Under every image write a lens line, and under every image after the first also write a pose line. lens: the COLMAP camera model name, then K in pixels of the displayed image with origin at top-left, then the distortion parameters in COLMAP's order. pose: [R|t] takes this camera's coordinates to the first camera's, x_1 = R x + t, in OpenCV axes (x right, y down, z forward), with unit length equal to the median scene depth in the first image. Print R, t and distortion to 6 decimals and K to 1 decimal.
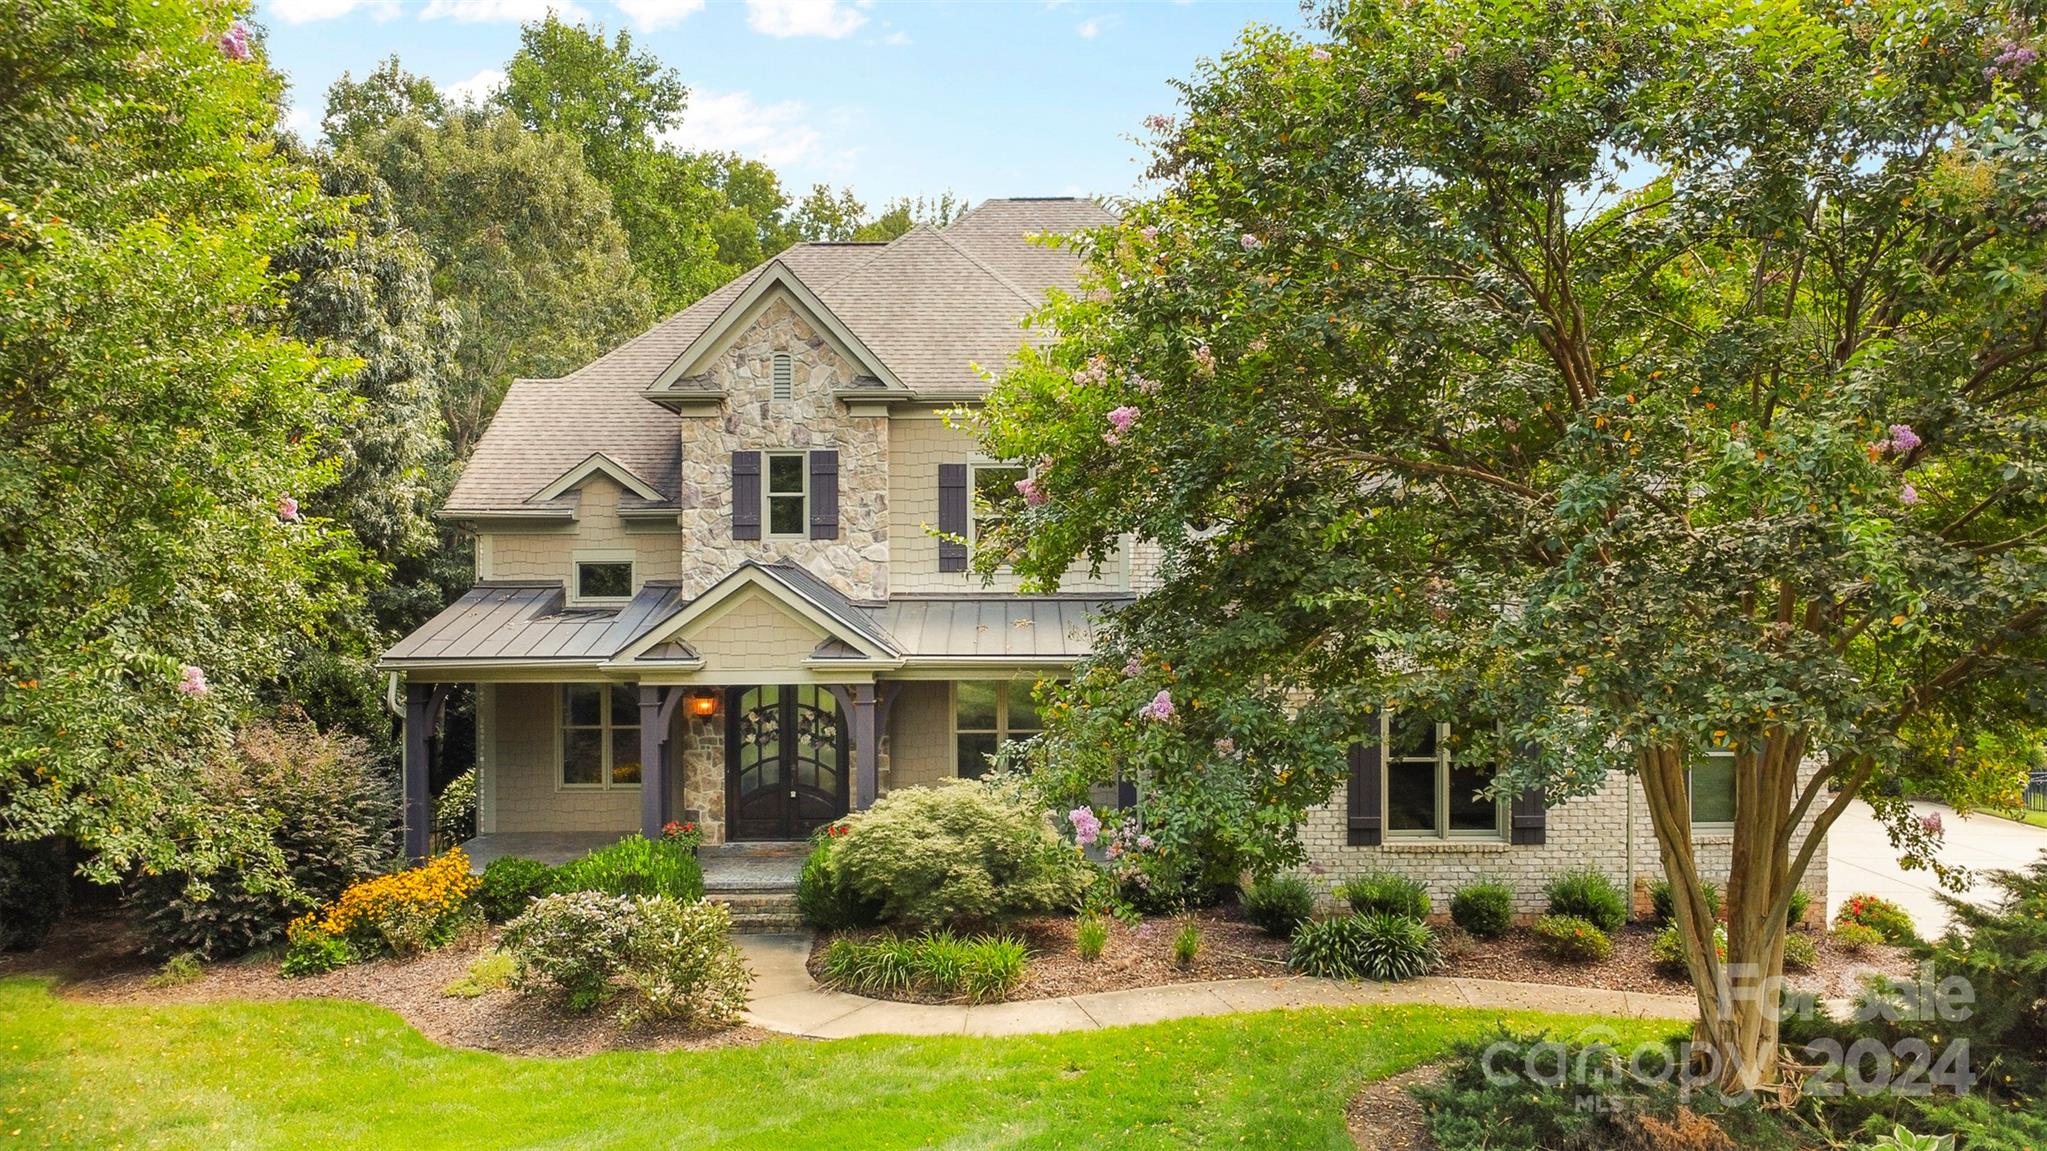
lens RADIAL K [[1467.1, 0, 1023.5], [0, 1467.1, 575.5], [0, 0, 1]] dist [-0.009692, -0.041754]
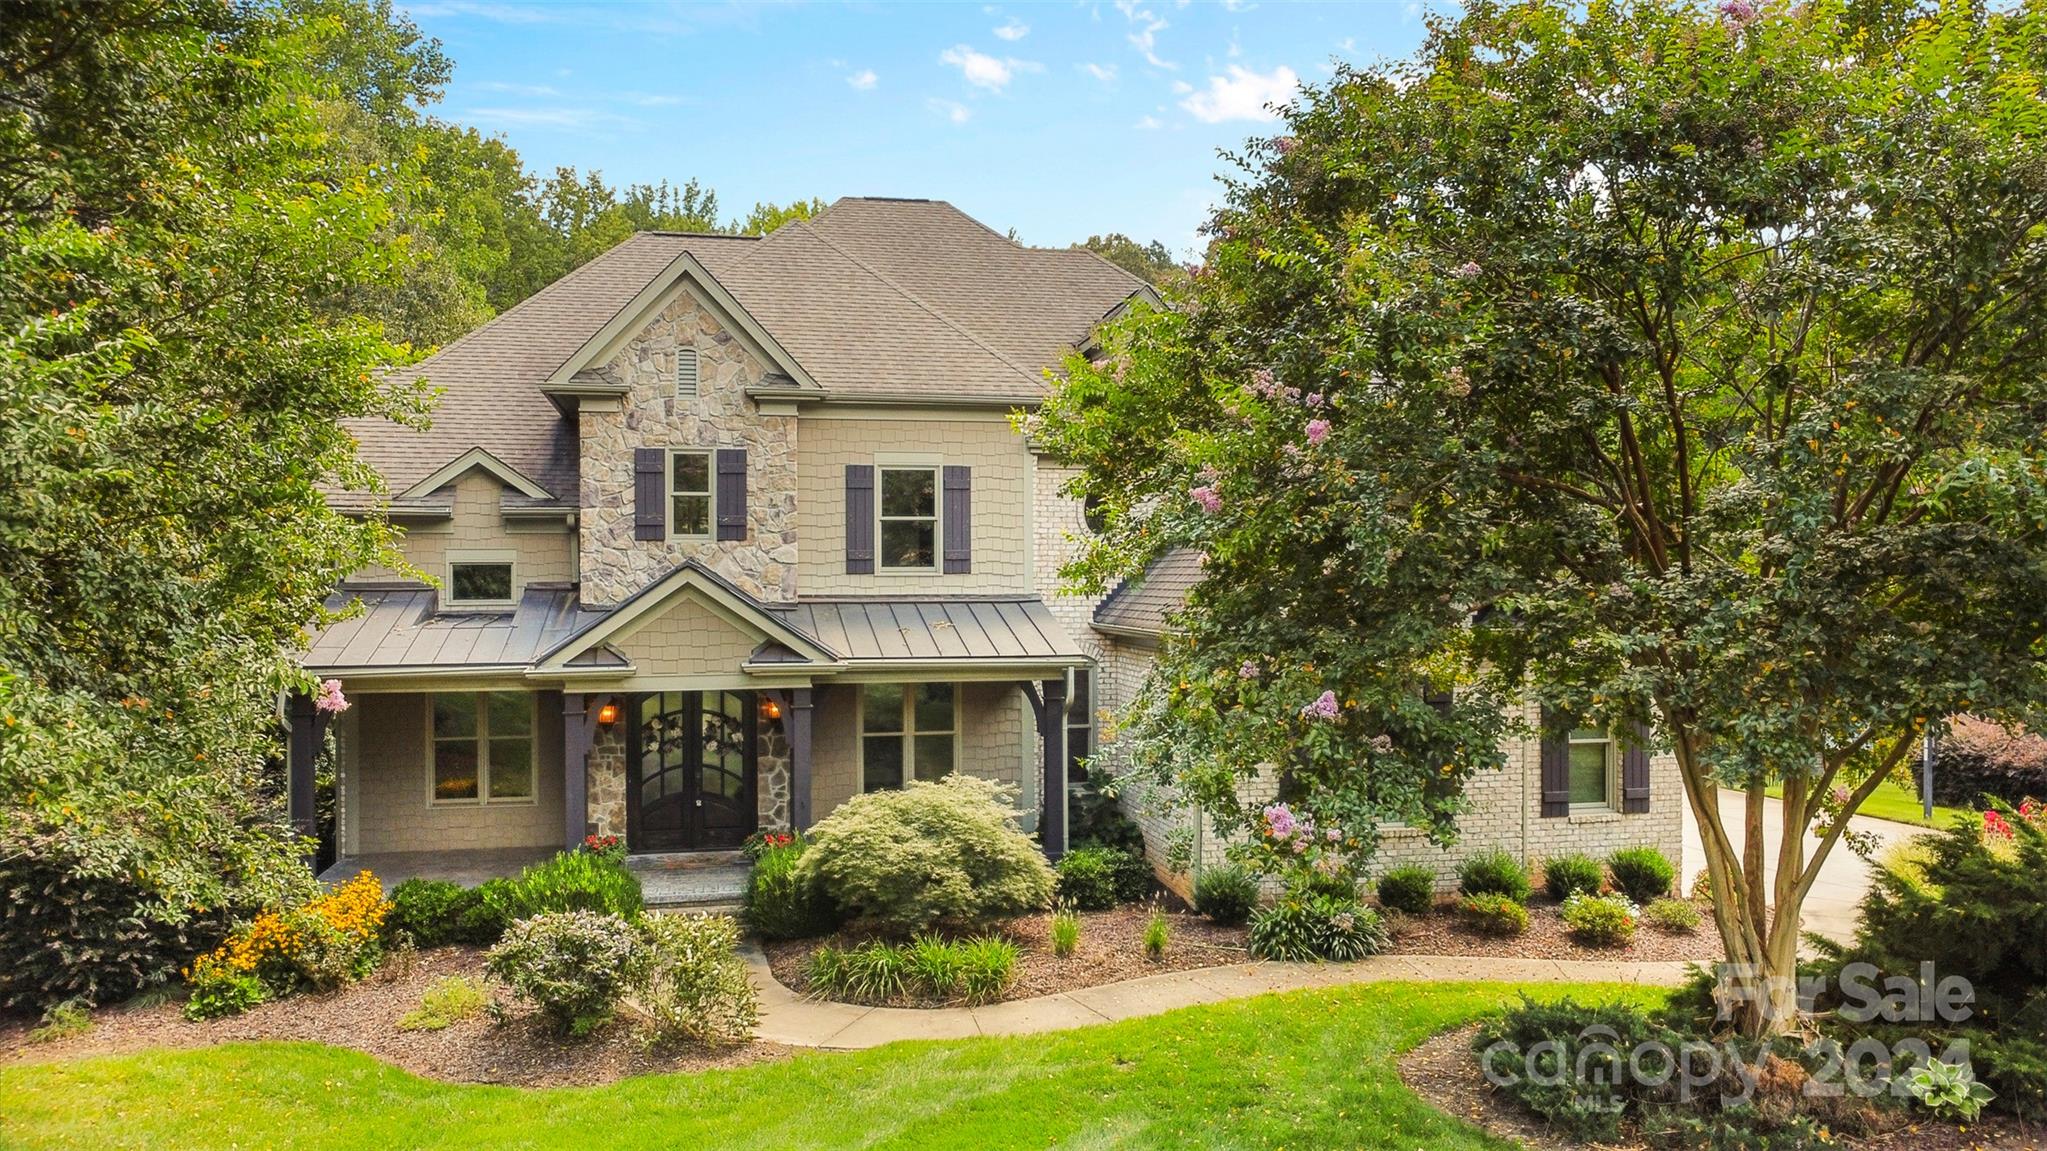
lens RADIAL K [[1467.1, 0, 1023.5], [0, 1467.1, 575.5], [0, 0, 1]] dist [-0.009692, -0.041754]
pose [[0.979329, 0.000590, 0.202273, -0.178478], [-0.000591, 1.000000, -0.000054, -0.001753], [-0.202273, -0.000067, 0.979329, 0.009303]]
